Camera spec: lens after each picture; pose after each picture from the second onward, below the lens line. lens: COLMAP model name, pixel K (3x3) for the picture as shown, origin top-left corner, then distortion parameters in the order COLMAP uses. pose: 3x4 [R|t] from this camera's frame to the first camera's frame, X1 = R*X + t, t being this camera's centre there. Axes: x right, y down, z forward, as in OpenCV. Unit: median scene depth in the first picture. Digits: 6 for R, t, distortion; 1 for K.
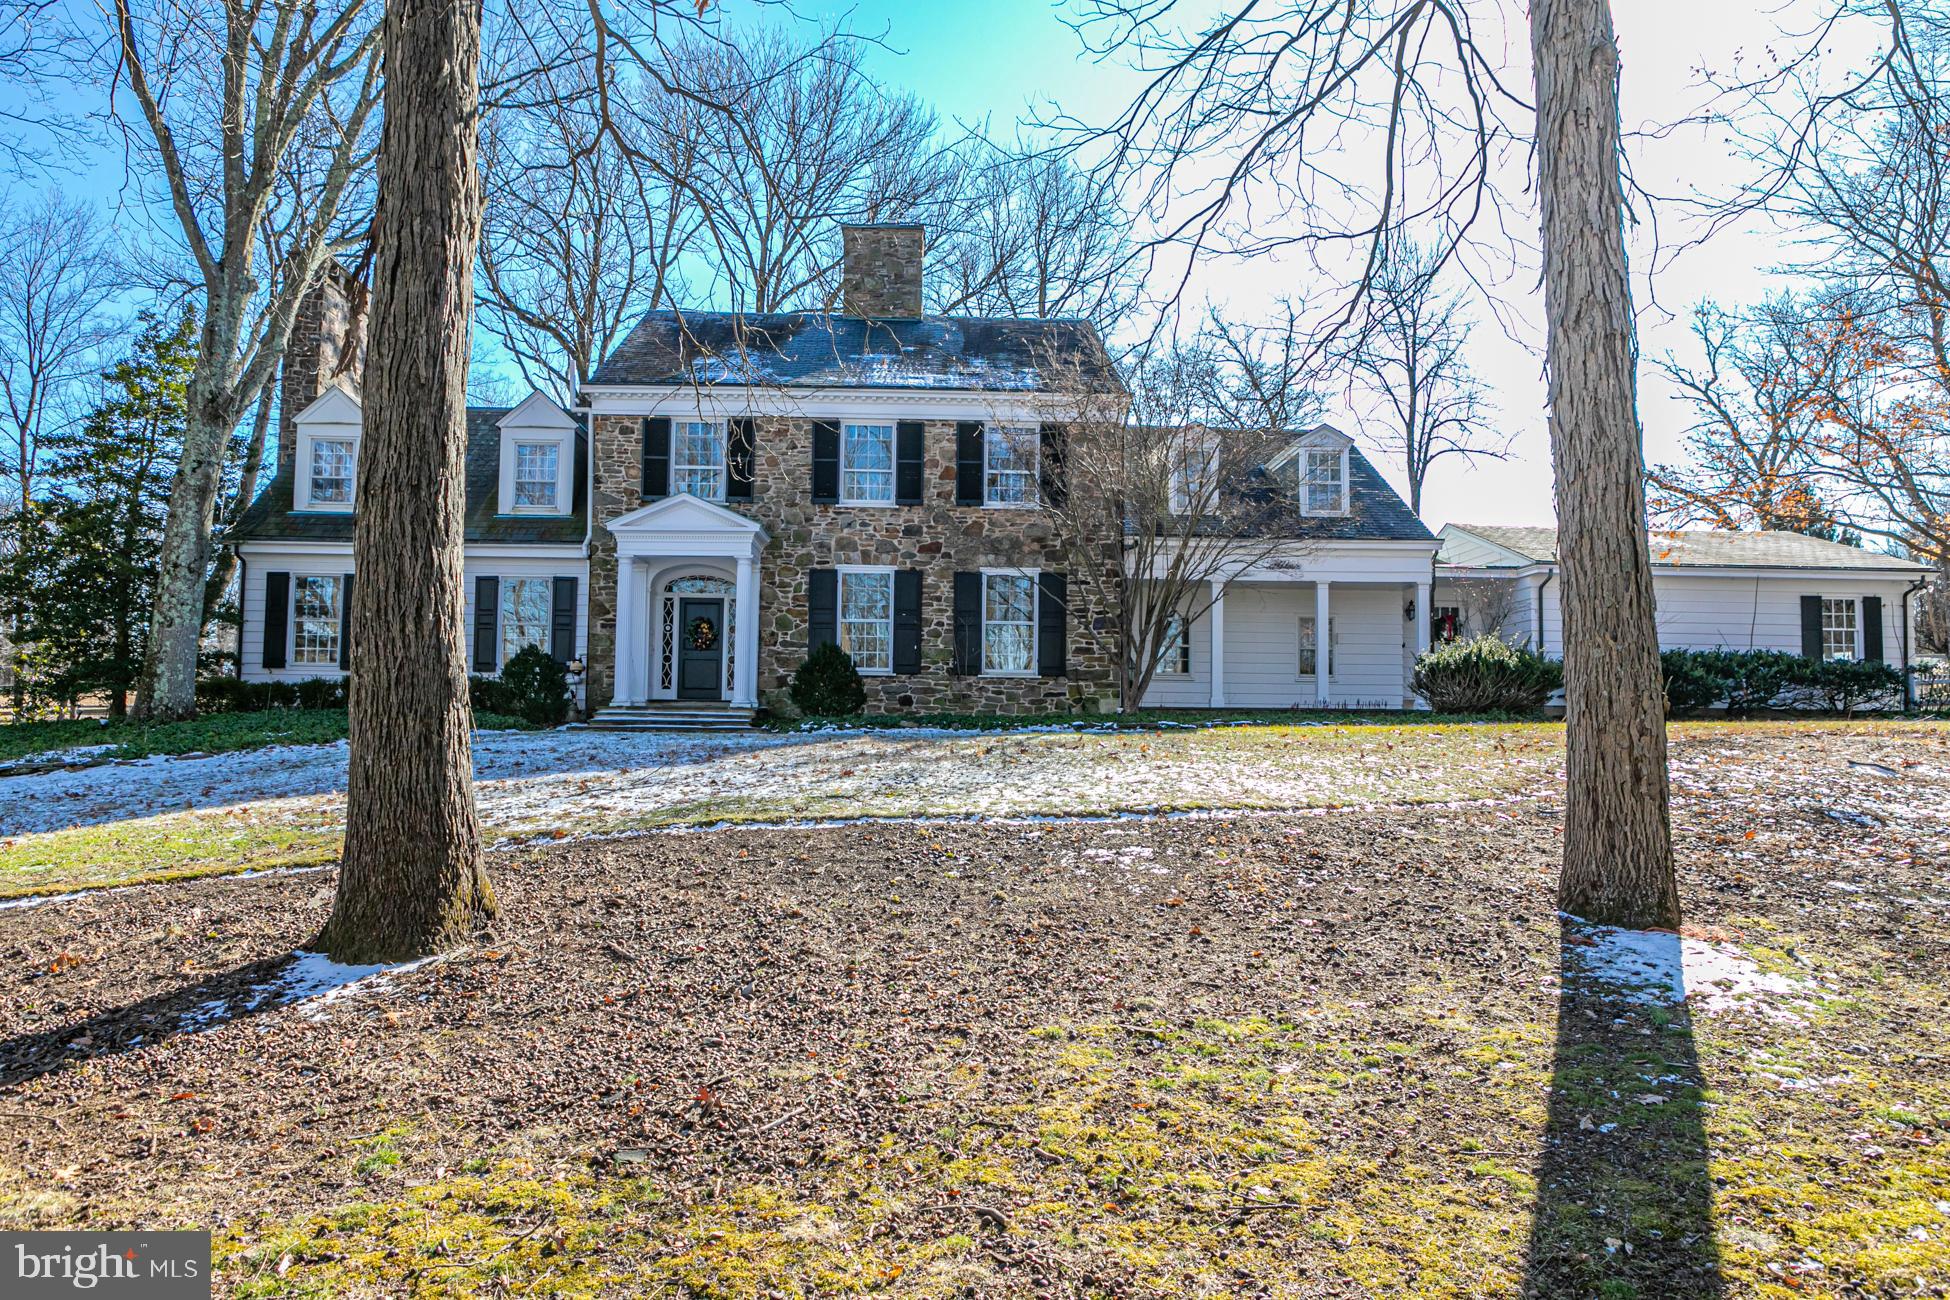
lens RADIAL K [[1314.5, 0, 977.6], [0, 1314.5, 652.4], [0, 0, 1]] dist [-0.018536, -0.002420]
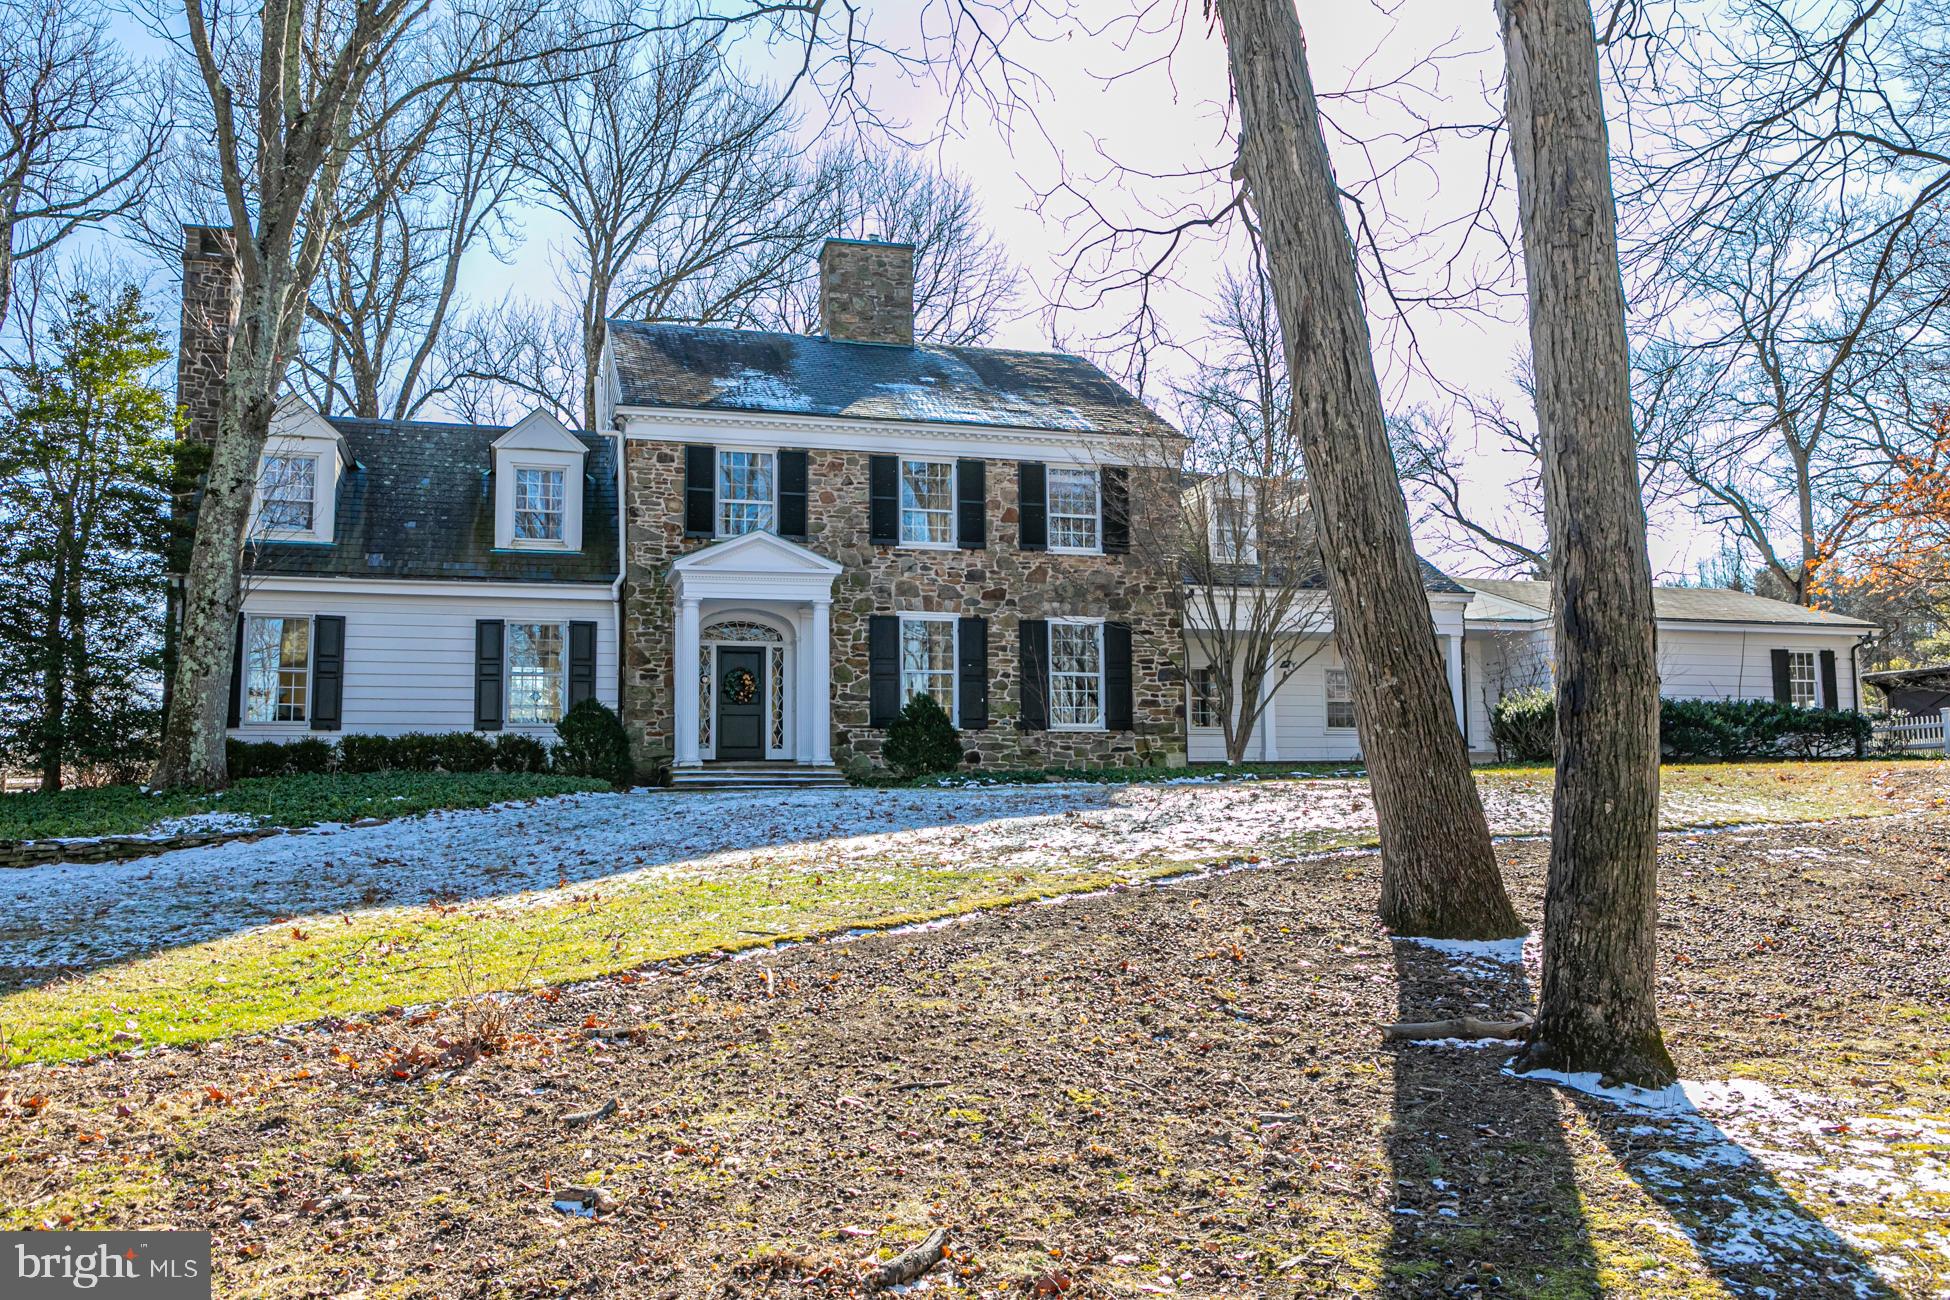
lens RADIAL K [[1606.0, 0, 980.6], [0, 1606.0, 650.4], [0, 0, 1]] dist [-0.018716, -0.001970]
pose [[0.965402, 0.004459, 0.260728, -0.343963], [0.007245, 0.999009, -0.043911, 0.010750], [-0.260665, 0.044281, 0.964413, -0.101070]]
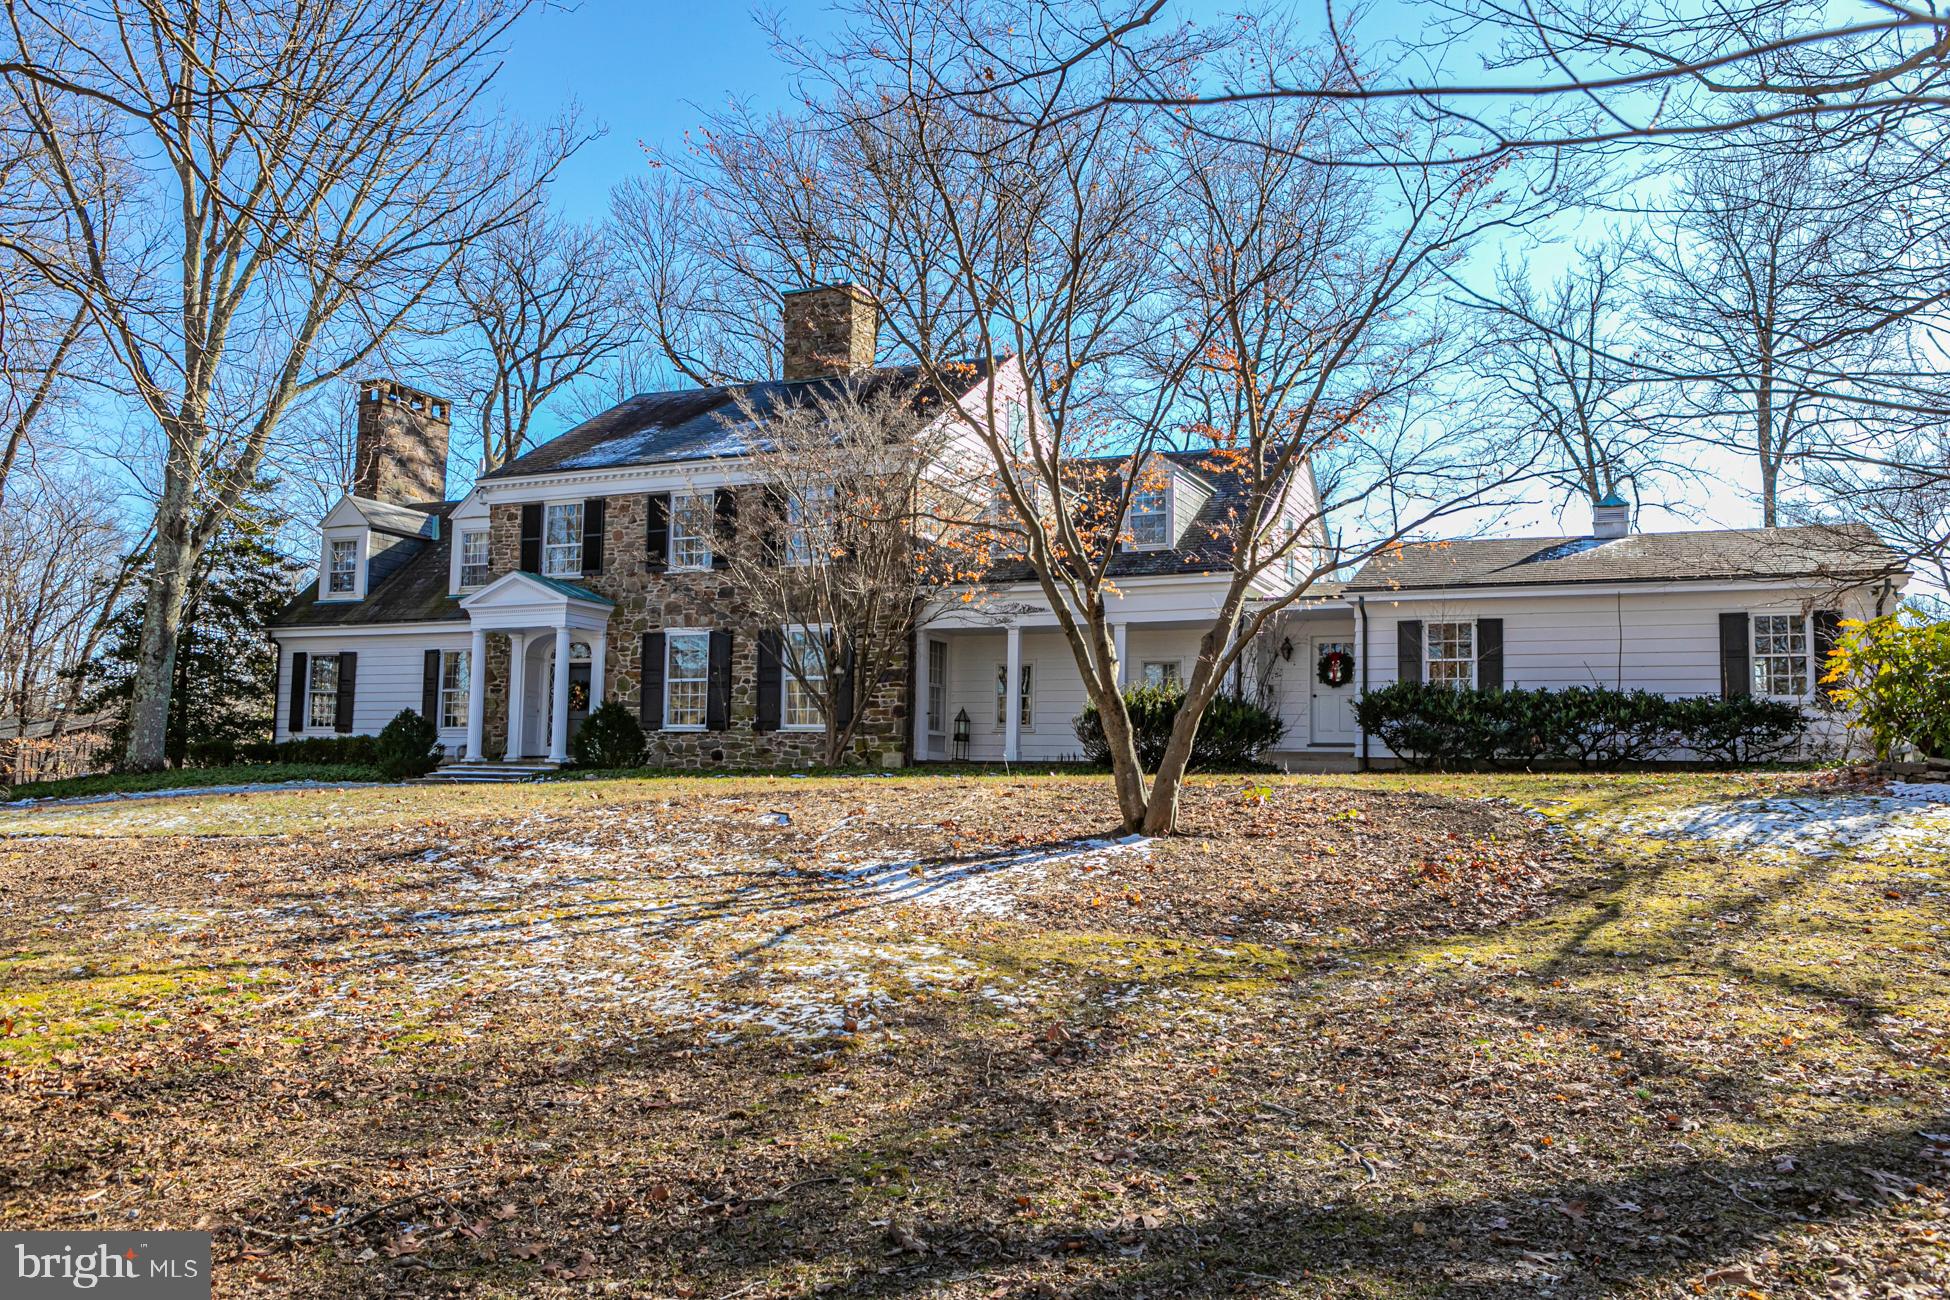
lens RADIAL K [[1559.7, 0, 969.6], [0, 1559.7, 651.3], [0, 0, 1]] dist [-0.034783, -0.004095]
pose [[0.904765, -0.034231, -0.424533, 0.649683], [0.014335, 0.998648, -0.049972, 0.018544], [0.425669, 0.039128, 0.904032, -0.035278]]
